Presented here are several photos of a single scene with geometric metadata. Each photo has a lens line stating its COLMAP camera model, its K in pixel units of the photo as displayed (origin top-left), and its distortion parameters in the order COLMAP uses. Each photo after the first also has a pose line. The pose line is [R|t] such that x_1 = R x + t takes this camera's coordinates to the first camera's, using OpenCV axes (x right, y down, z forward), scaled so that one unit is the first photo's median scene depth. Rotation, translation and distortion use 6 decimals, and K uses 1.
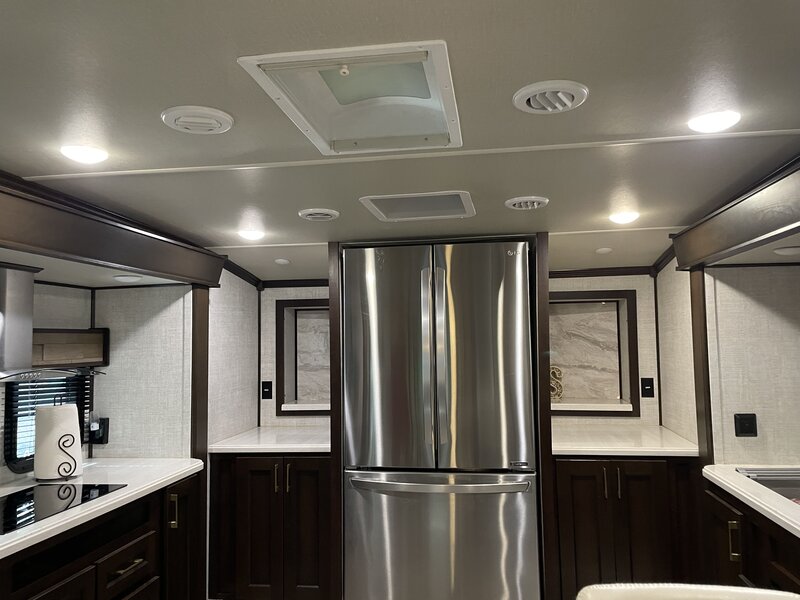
lens RADIAL K [[608.5, 0, 400.0], [0, 608.5, 300.0], [0, 0, 1]] dist [0.070227, -0.071544]
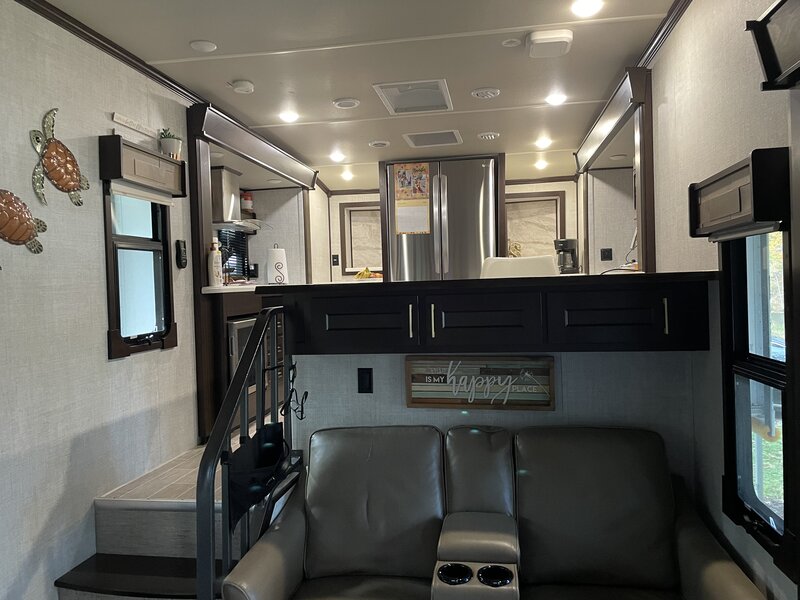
lens RADIAL K [[608.5, 0, 400.0], [0, 608.5, 300.0], [0, 0, 1]] dist [0.070227, -0.071544]
pose [[0.999864, -0.015358, -0.006072, -0.044153], [0.015866, 0.995328, 0.095241, 0.109273], [0.004580, -0.095324, 0.995436, -0.631855]]
